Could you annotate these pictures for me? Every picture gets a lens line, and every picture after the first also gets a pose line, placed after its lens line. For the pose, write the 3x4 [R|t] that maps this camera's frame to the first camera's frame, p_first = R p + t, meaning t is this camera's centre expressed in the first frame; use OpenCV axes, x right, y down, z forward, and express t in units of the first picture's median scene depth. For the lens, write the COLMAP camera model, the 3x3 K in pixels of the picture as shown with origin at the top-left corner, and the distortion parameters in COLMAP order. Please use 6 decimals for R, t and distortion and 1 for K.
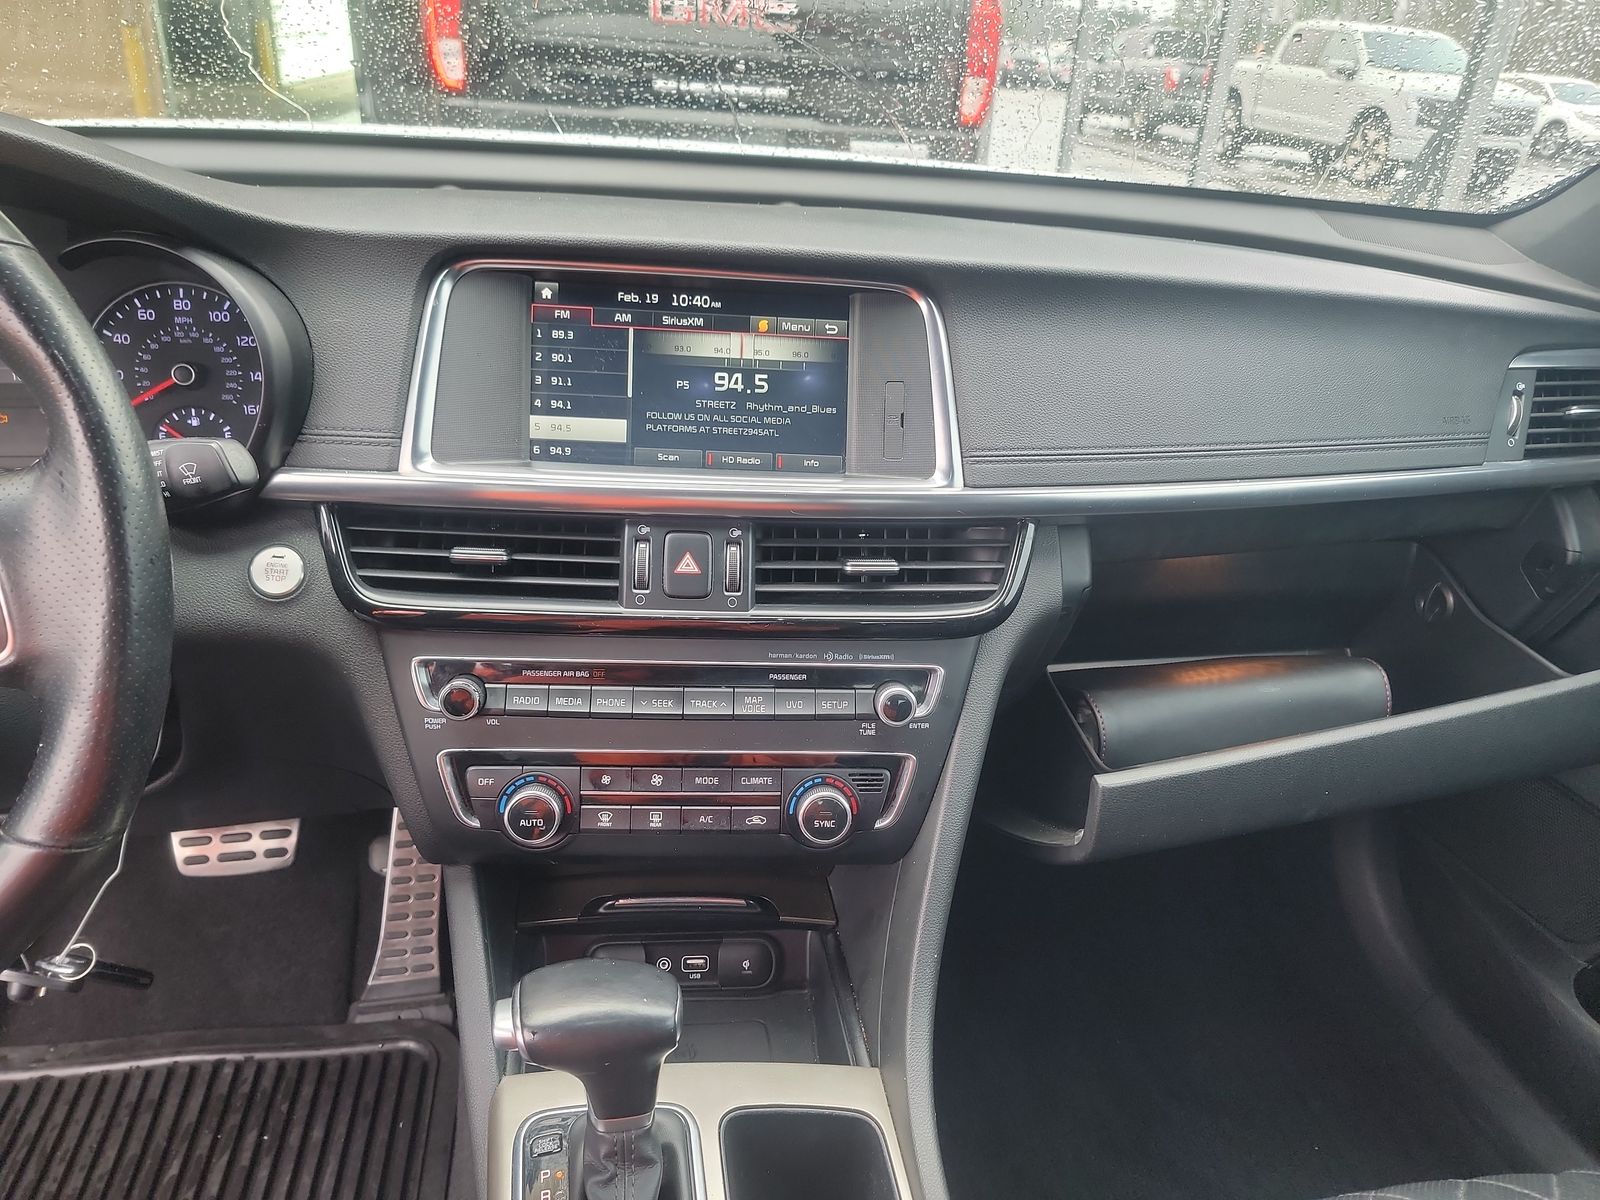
lens RADIAL K [[1099.6, 0, 762.2], [0, 1099.6, 607.6], [0, 0, 1]] dist [0.034551, -0.008227]
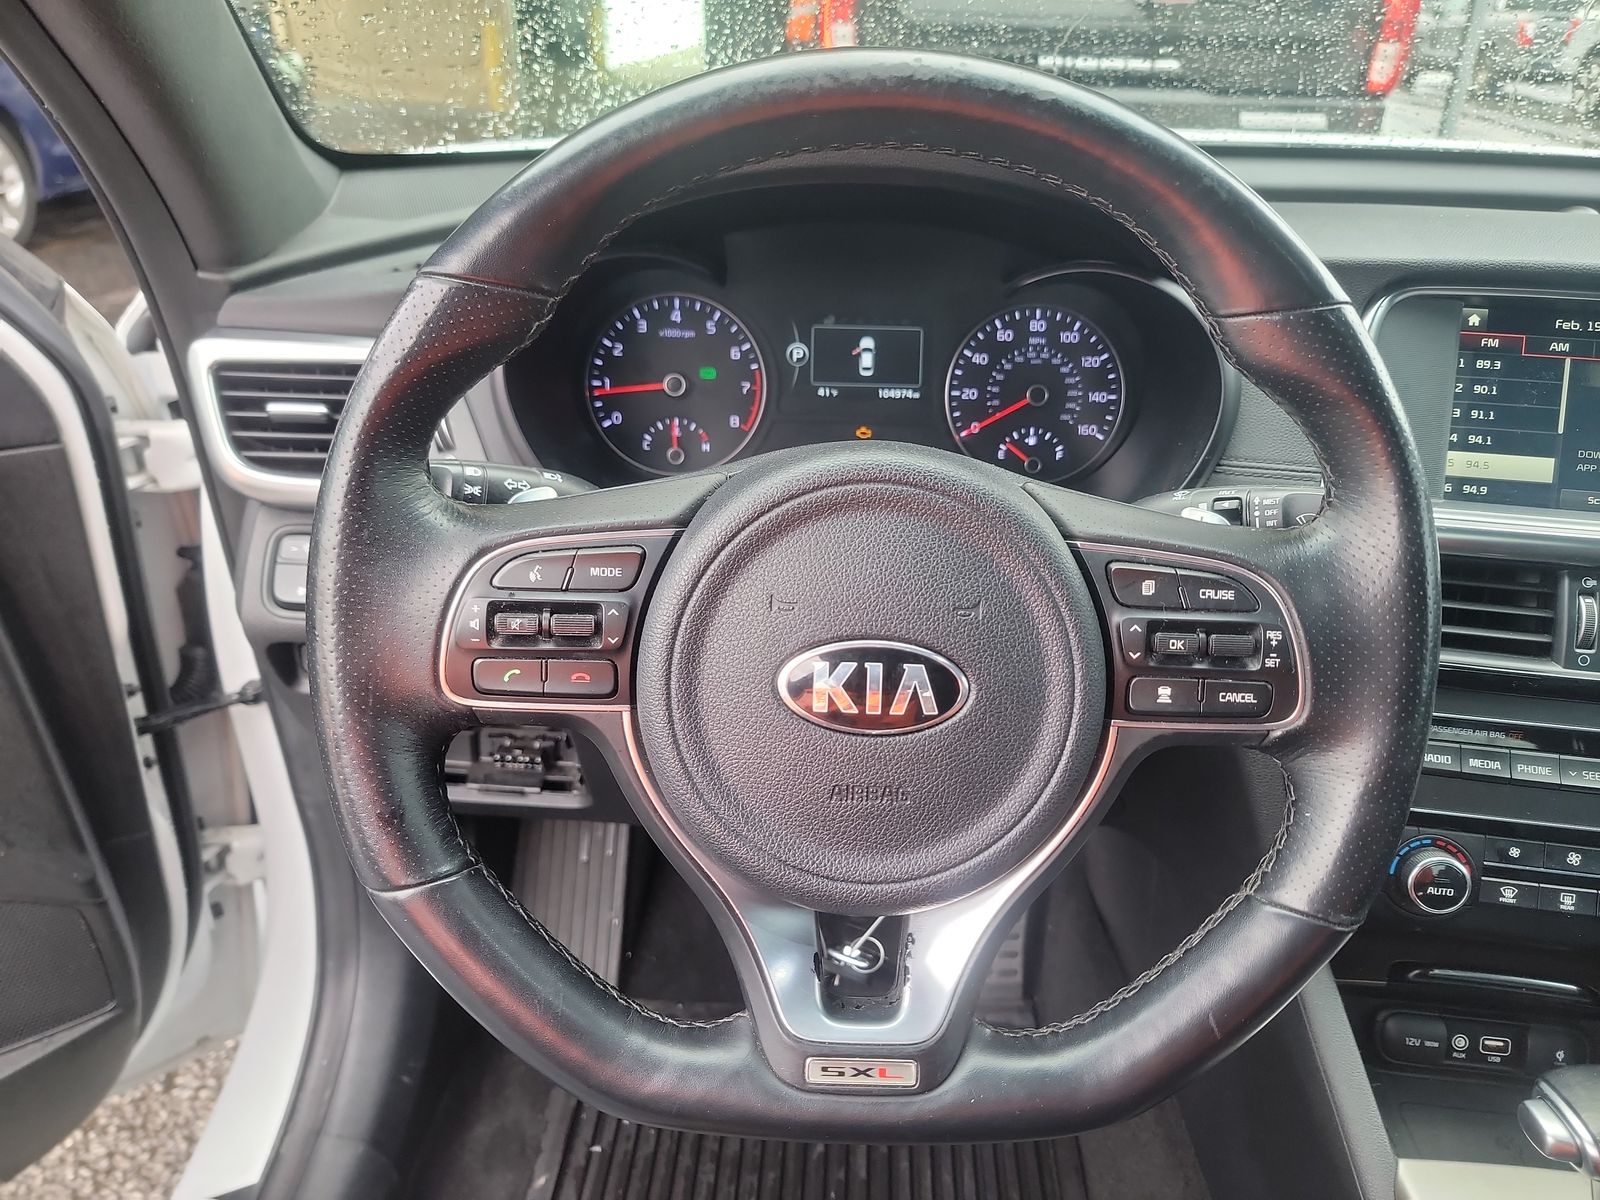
lens RADIAL K [[1099.6, 0, 806.8], [0, 1099.6, 572.0], [0, 0, 1]] dist [0.034551, -0.008227]
pose [[0.980024, 0.062147, -0.188918, -0.549560], [-0.063221, 0.997999, 0.000341, -0.038054], [0.188561, 0.011610, 0.981993, -0.021687]]
